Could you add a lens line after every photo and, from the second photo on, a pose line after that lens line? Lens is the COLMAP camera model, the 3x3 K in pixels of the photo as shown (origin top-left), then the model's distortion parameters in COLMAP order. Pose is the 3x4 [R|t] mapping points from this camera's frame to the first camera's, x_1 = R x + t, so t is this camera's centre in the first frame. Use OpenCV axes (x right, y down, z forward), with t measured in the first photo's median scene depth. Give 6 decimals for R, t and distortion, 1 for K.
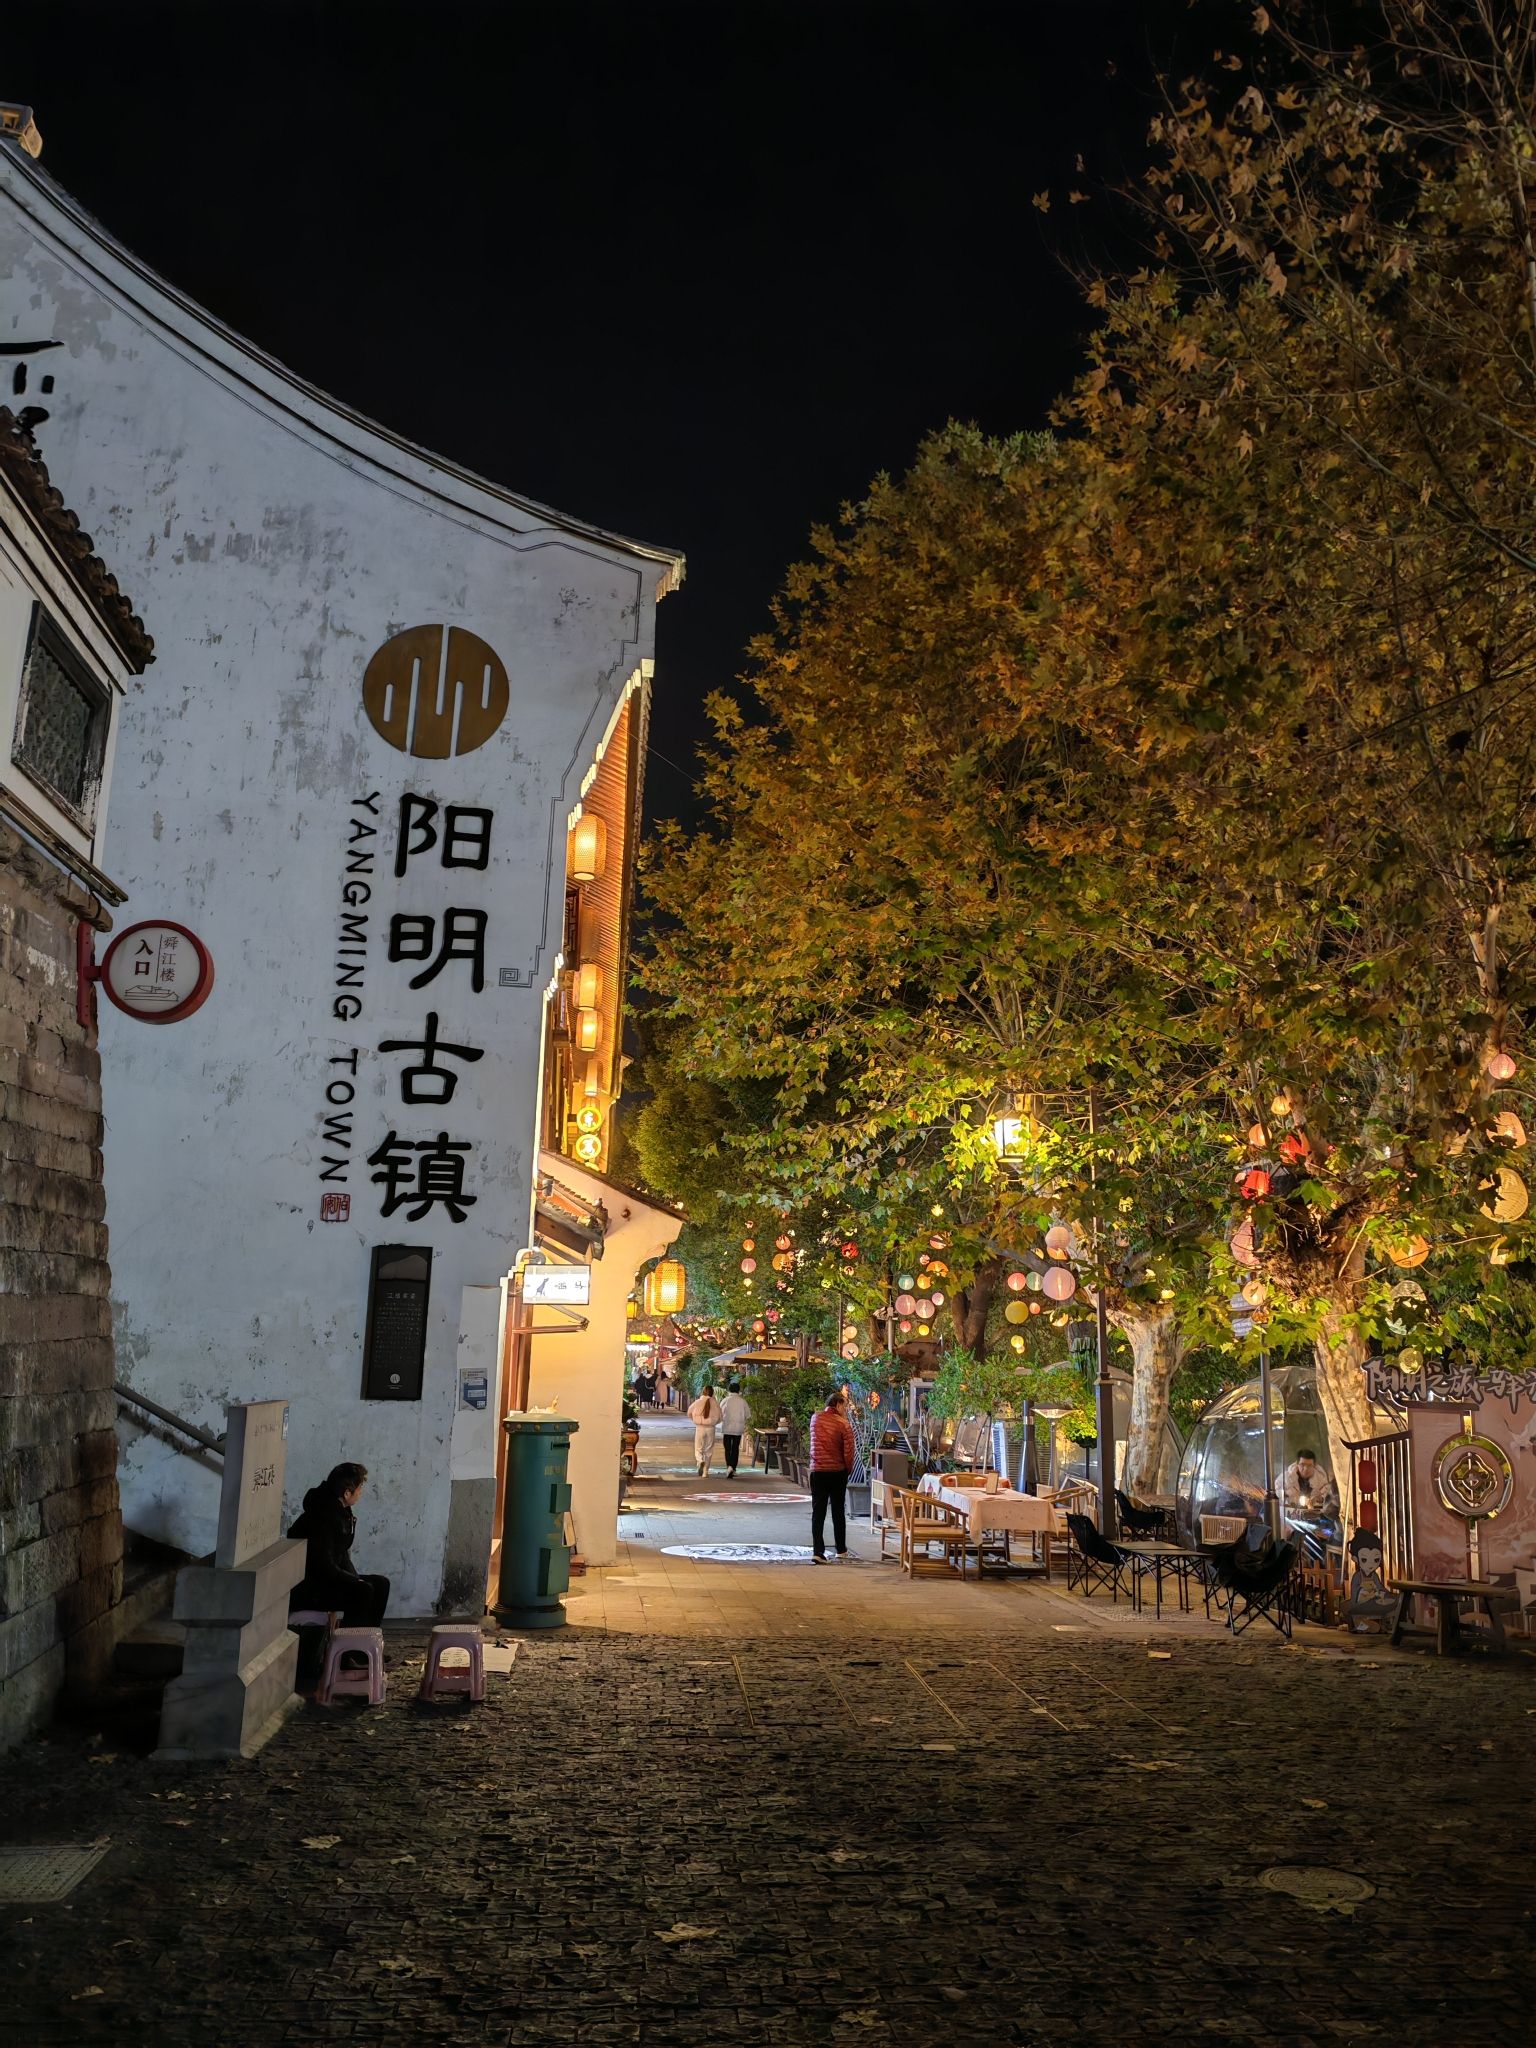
lens RADIAL K [[1561.4, 0, 768.0], [0, 1561.4, 1024.0], [0, 0, 1]] dist [0.032952, 0.001097]
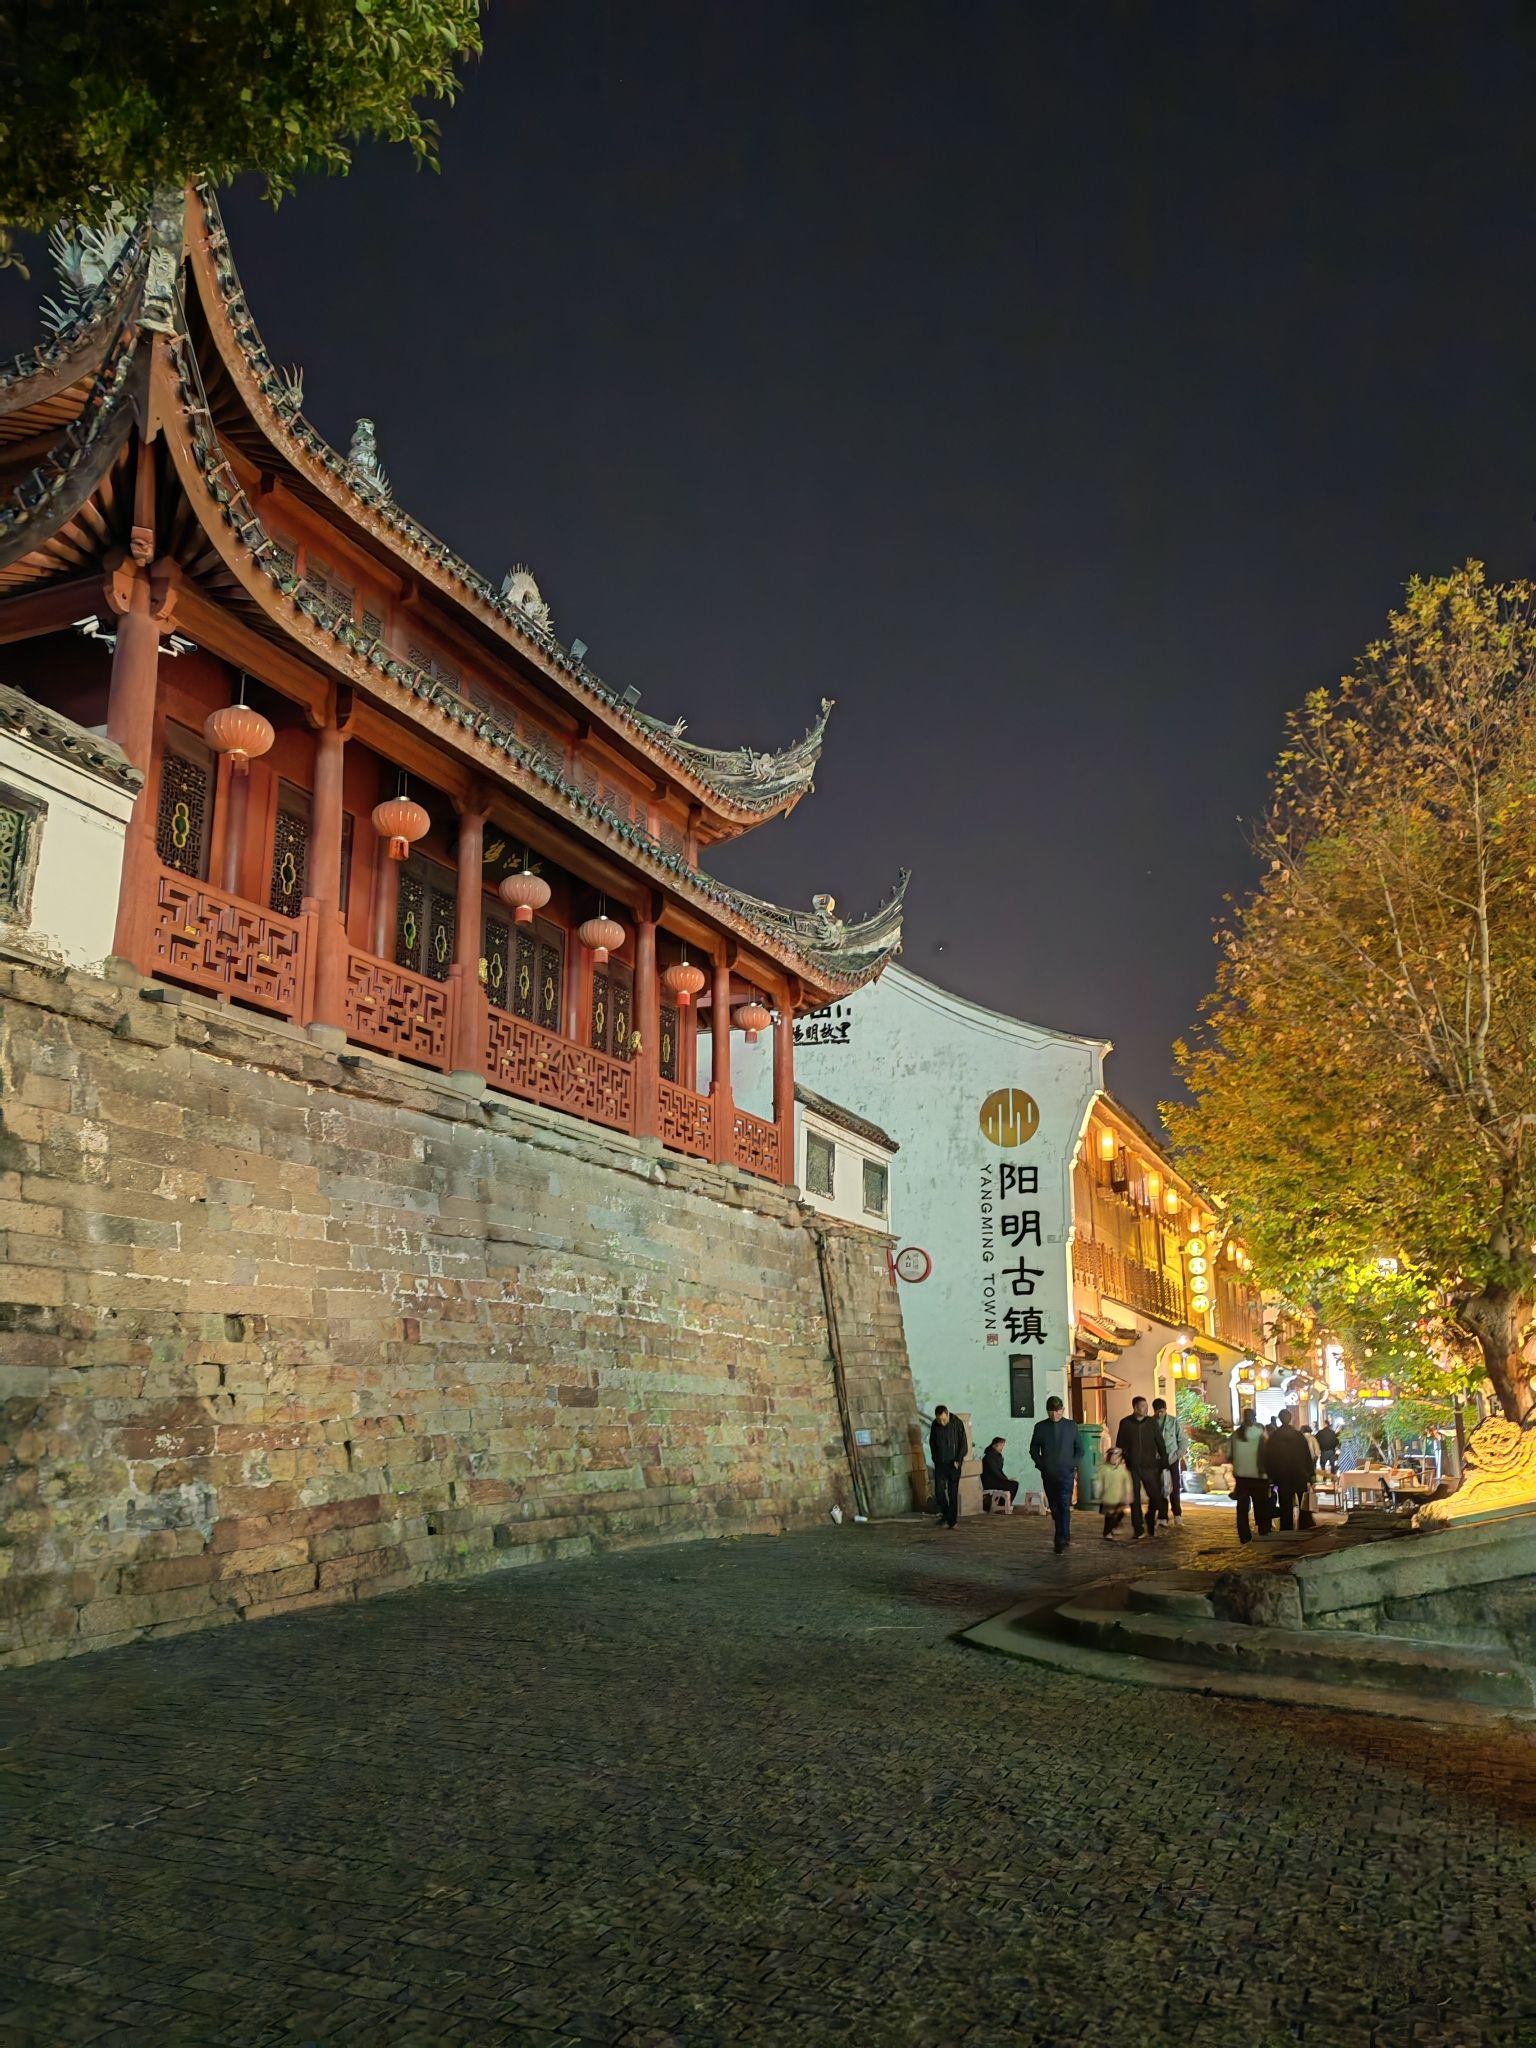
lens RADIAL K [[1561.4, 0, 768.0], [0, 1561.4, 1024.0], [0, 0, 1]] dist [0.032952, 0.001097]
pose [[0.882261, -0.129416, -0.452622, 0.577105], [0.111866, 0.991565, -0.065461, -0.247854], [0.457276, 0.007121, 0.889296, -1.323429]]
